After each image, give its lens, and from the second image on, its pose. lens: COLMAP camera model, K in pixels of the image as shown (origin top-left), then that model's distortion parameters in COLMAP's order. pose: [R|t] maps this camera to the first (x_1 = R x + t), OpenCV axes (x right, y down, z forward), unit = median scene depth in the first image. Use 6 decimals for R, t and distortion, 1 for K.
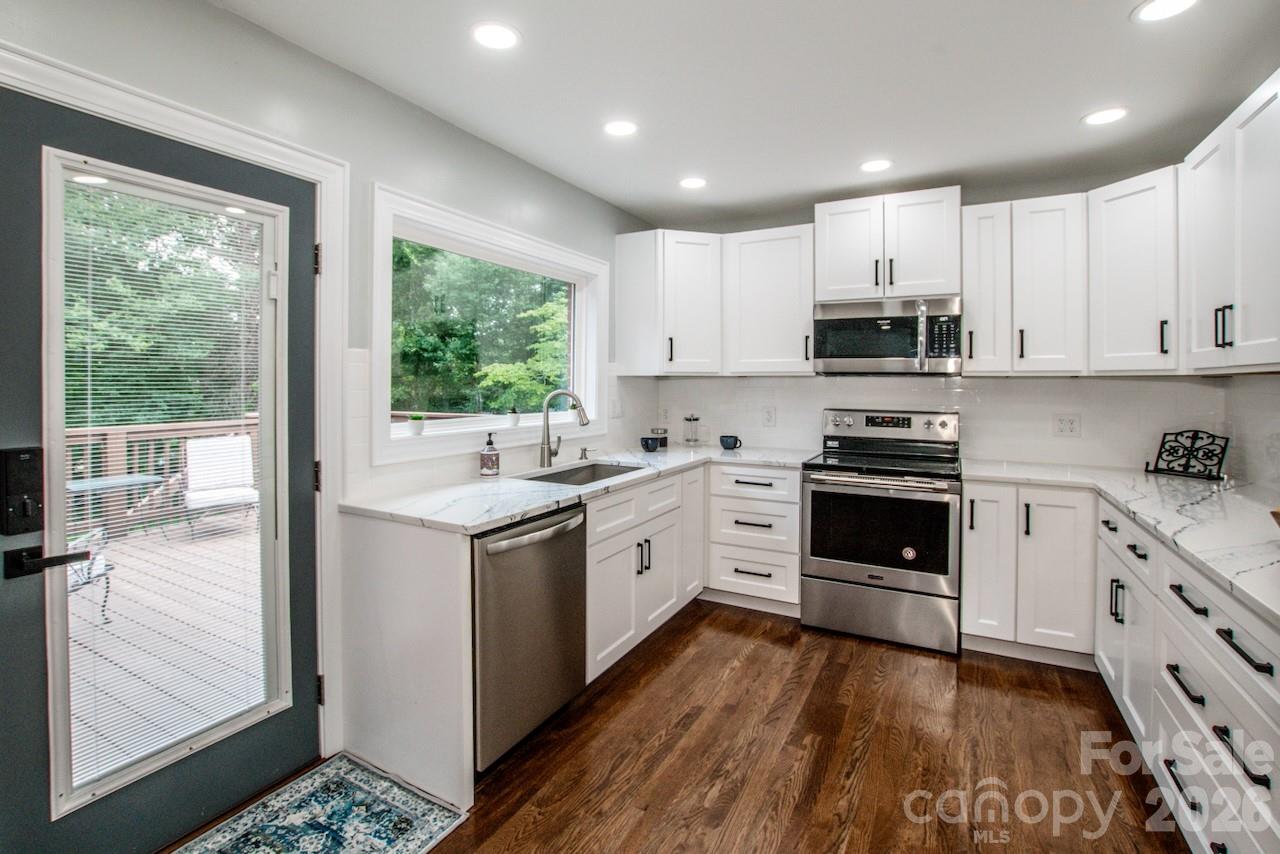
lens RADIAL K [[570.3, 0, 642.0], [0, 570.3, 378.9], [0, 0, 1]] dist [-0.030663, 0.005602]
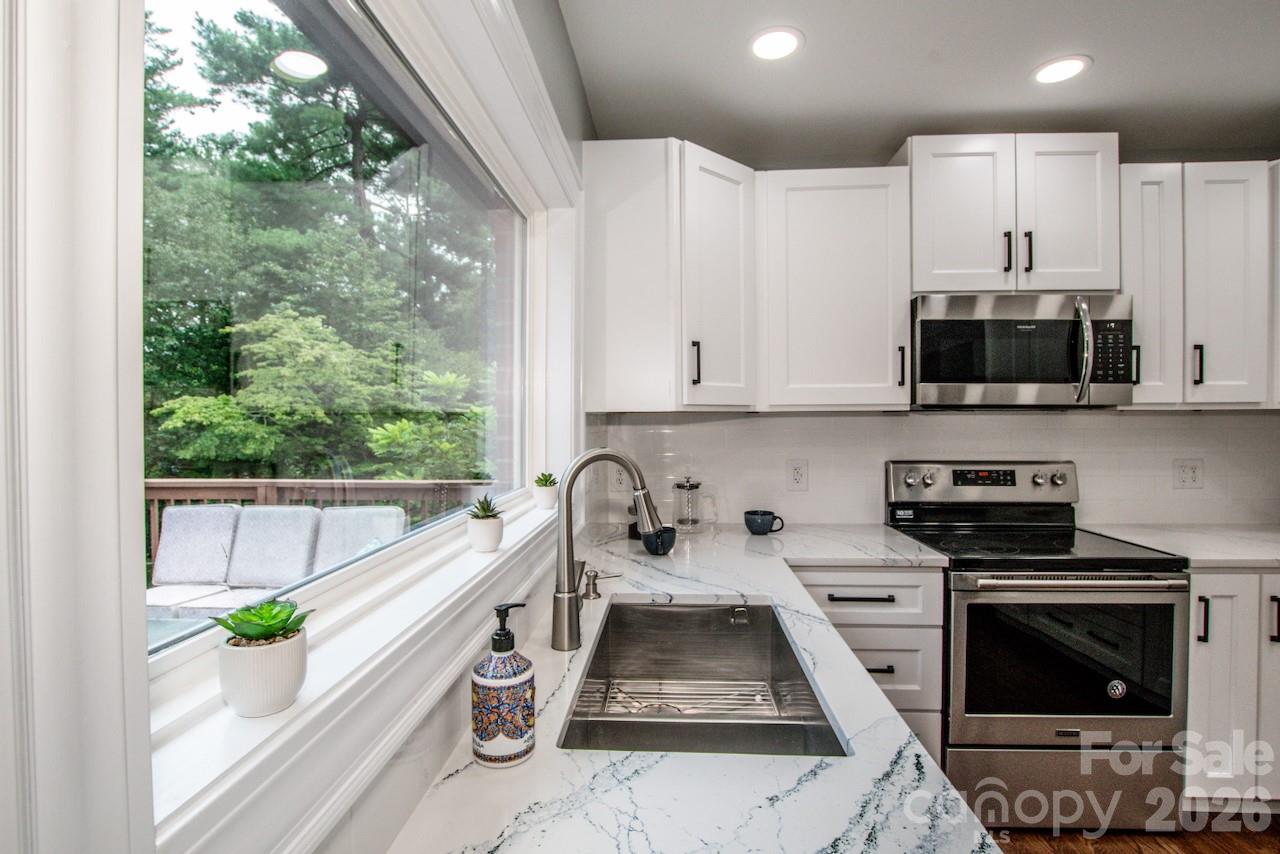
lens RADIAL K [[592.3, 0, 618.7], [0, 592.3, 427.2], [0, 0, 1]] dist [-0.029225, 0.003943]
pose [[0.917312, -0.014020, 0.397922, -0.290151], [0.005711, 0.999740, 0.022057, -0.003654], [-0.398128, -0.017961, 0.917154, 0.611695]]
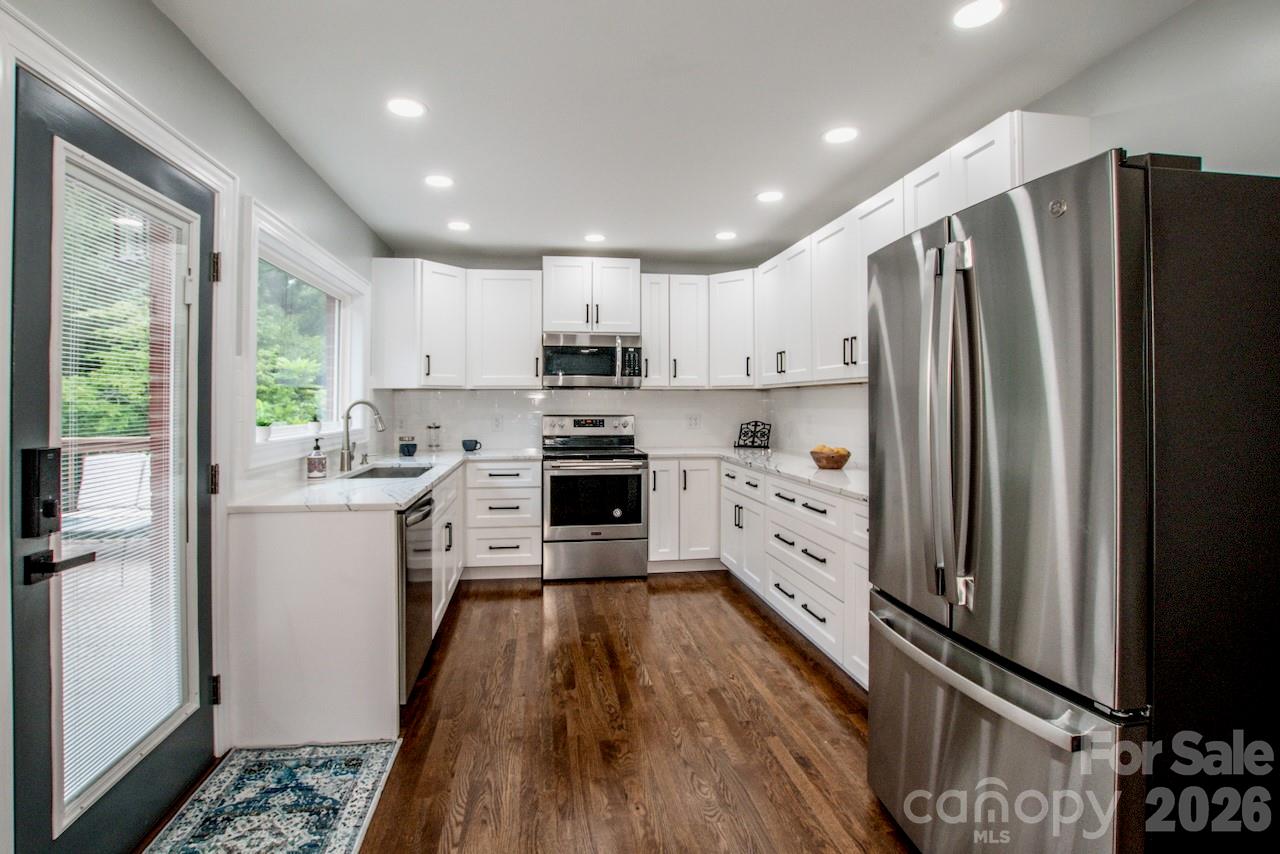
lens RADIAL K [[570.3, 0, 592.8], [0, 570.3, 395.1], [0, 0, 1]] dist [-0.030663, 0.005602]
pose [[0.822867, 0.000982, 0.568233, -0.389152], [0.002067, 0.999987, -0.004721, 0.017364], [-0.568230, 0.005059, 0.822854, -0.150371]]
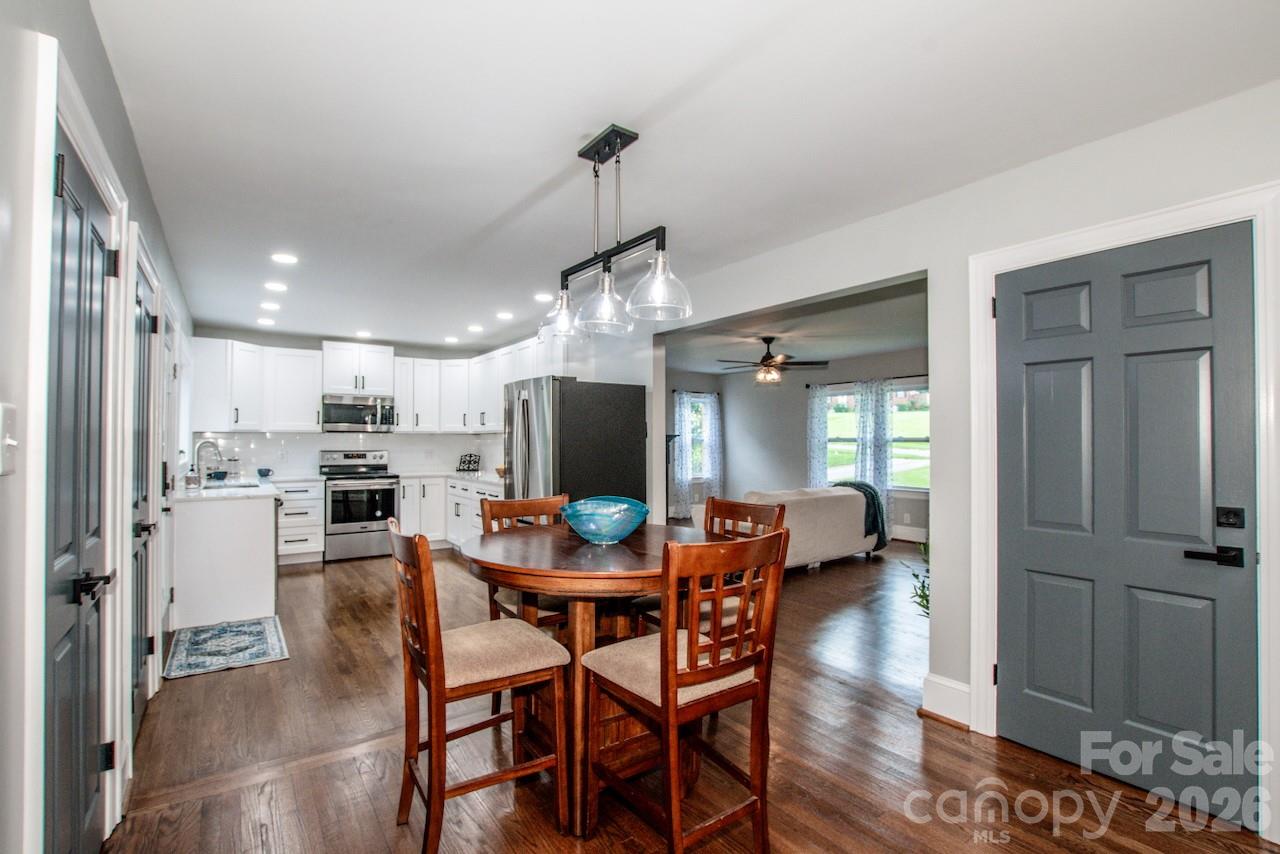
lens RADIAL K [[570.3, 0, 625.0], [0, 570.3, 431.9], [0, 0, 1]] dist [-0.030663, 0.005602]
pose [[0.438754, 0.007944, 0.898572, -1.072071], [-0.003895, 0.999968, -0.006939, 0.001476], [-0.898599, -0.000455, 0.438771, -0.819880]]
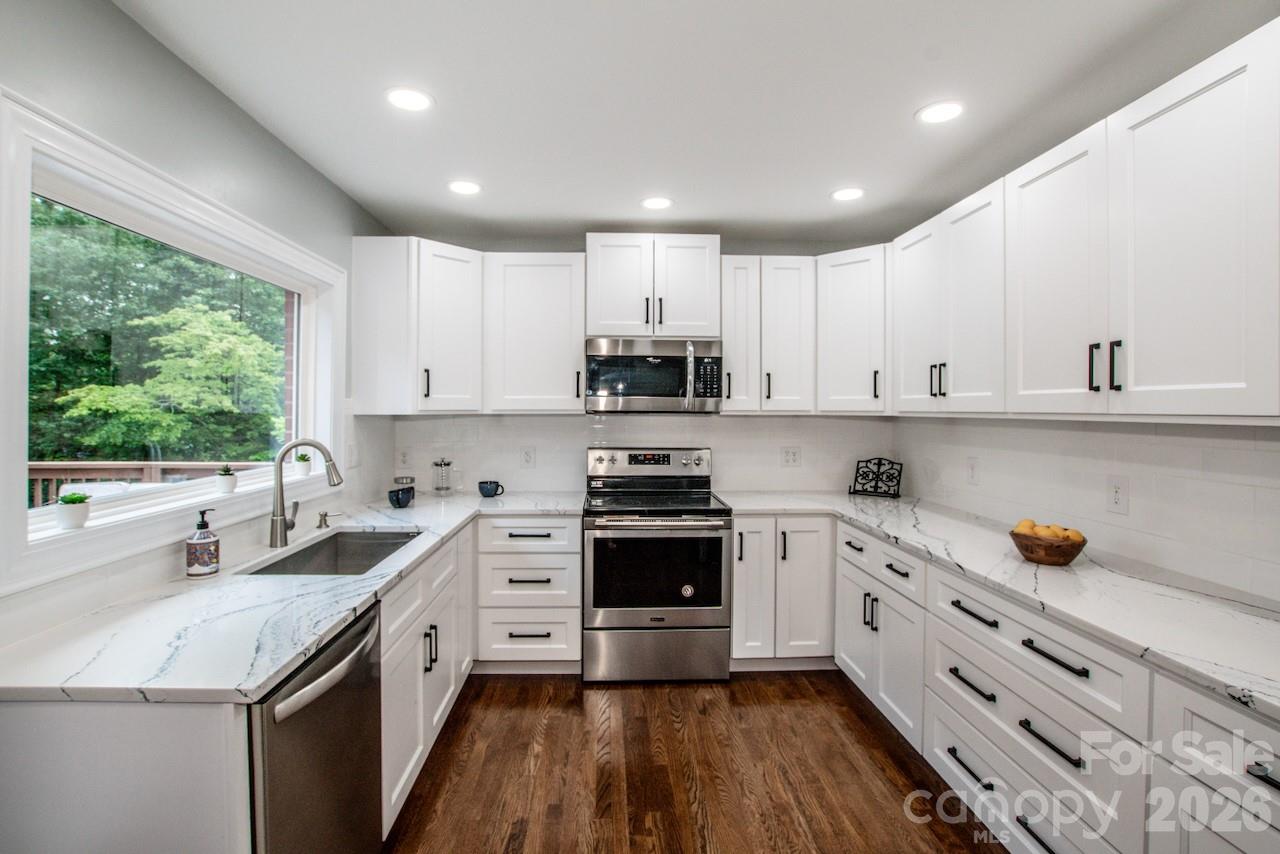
lens RADIAL K [[570.3, 0, 602.0], [0, 570.3, 408.0], [0, 0, 1]] dist [-0.030663, 0.005602]
pose [[0.874497, -0.001676, 0.485029, -0.154729], [-0.002895, 0.999958, 0.008676, -0.027590], [-0.485023, -0.008991, 0.874455, 0.176252]]
